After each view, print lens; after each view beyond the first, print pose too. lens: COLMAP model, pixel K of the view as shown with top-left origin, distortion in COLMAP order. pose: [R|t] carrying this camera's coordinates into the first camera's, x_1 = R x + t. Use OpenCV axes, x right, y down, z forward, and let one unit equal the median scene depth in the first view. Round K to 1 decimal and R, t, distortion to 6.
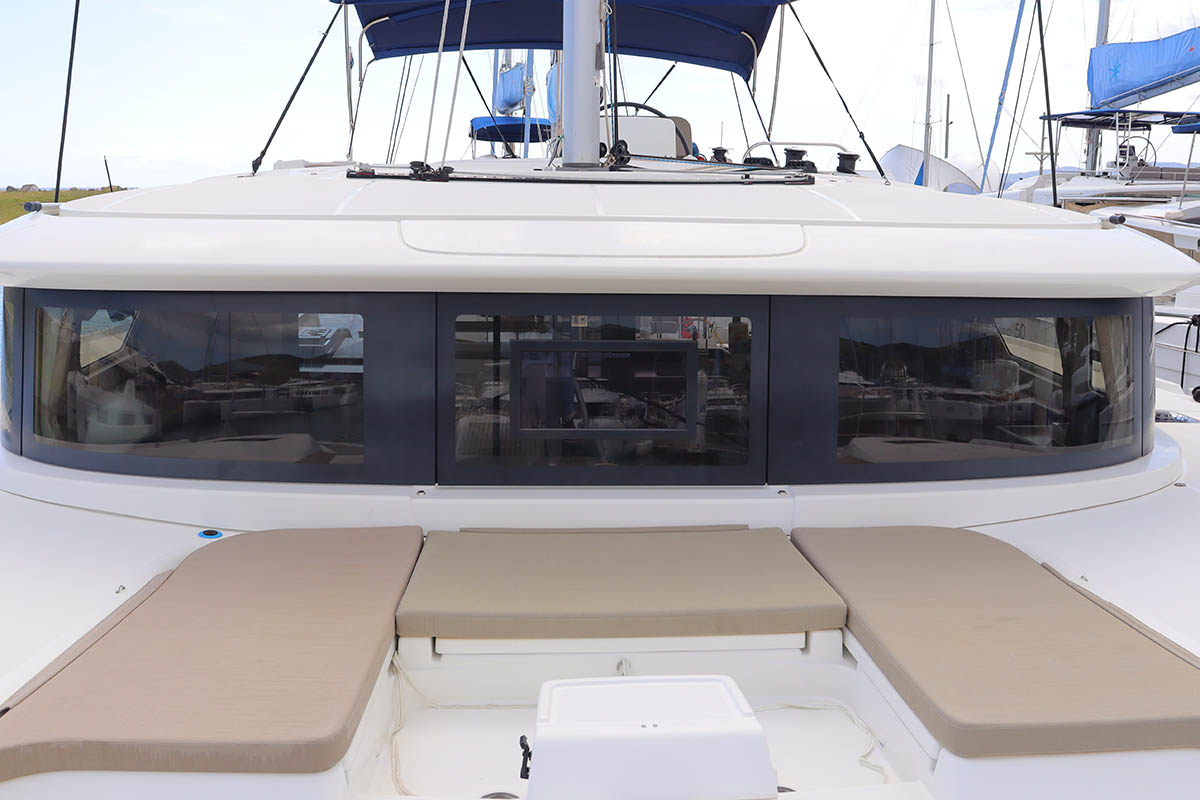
lens RADIAL K [[1103.3, 0, 605.1], [0, 1103.3, 402.2], [0, 0, 1]] dist [-0.191147, 0.151514]
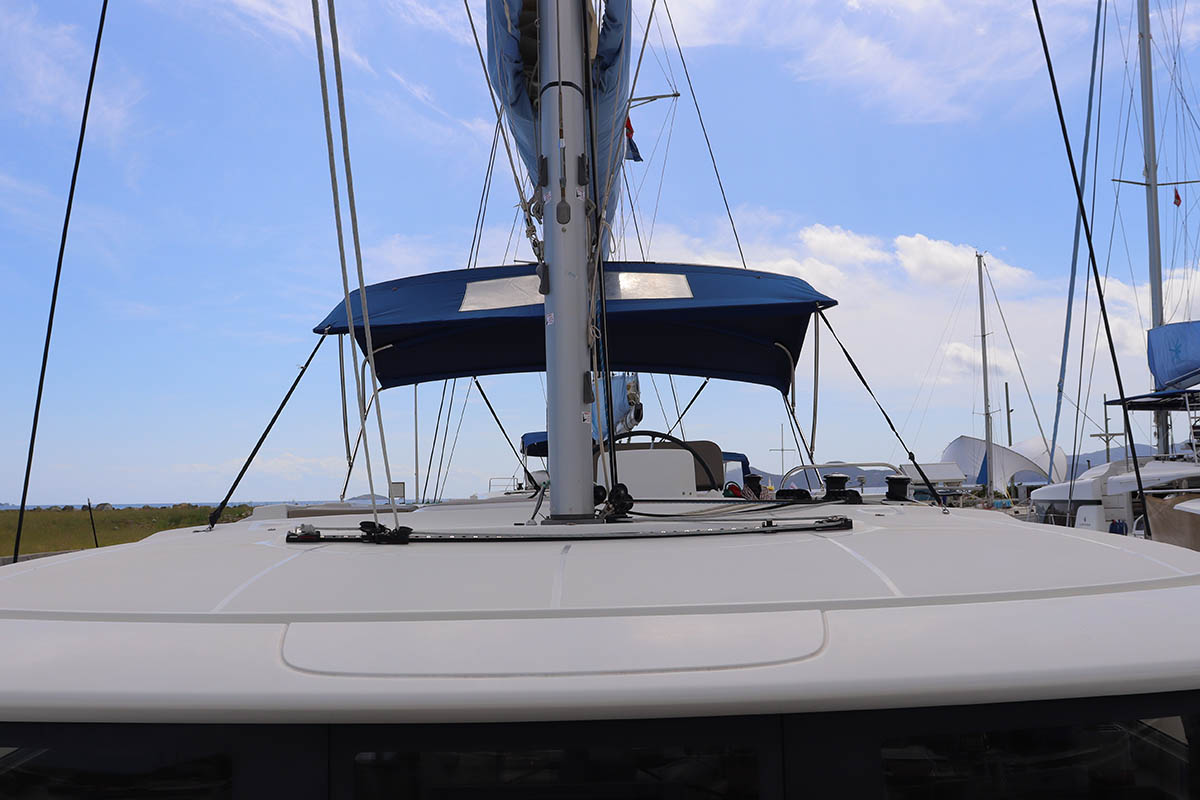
lens RADIAL K [[1103.3, 0, 605.1], [0, 1103.3, 402.2], [0, 0, 1]] dist [-0.191147, 0.151514]
pose [[0.997392, -0.044199, -0.057060, 0.034874], [0.026987, 0.961595, -0.273143, -0.044269], [0.066941, 0.270891, 0.960280, 0.107409]]
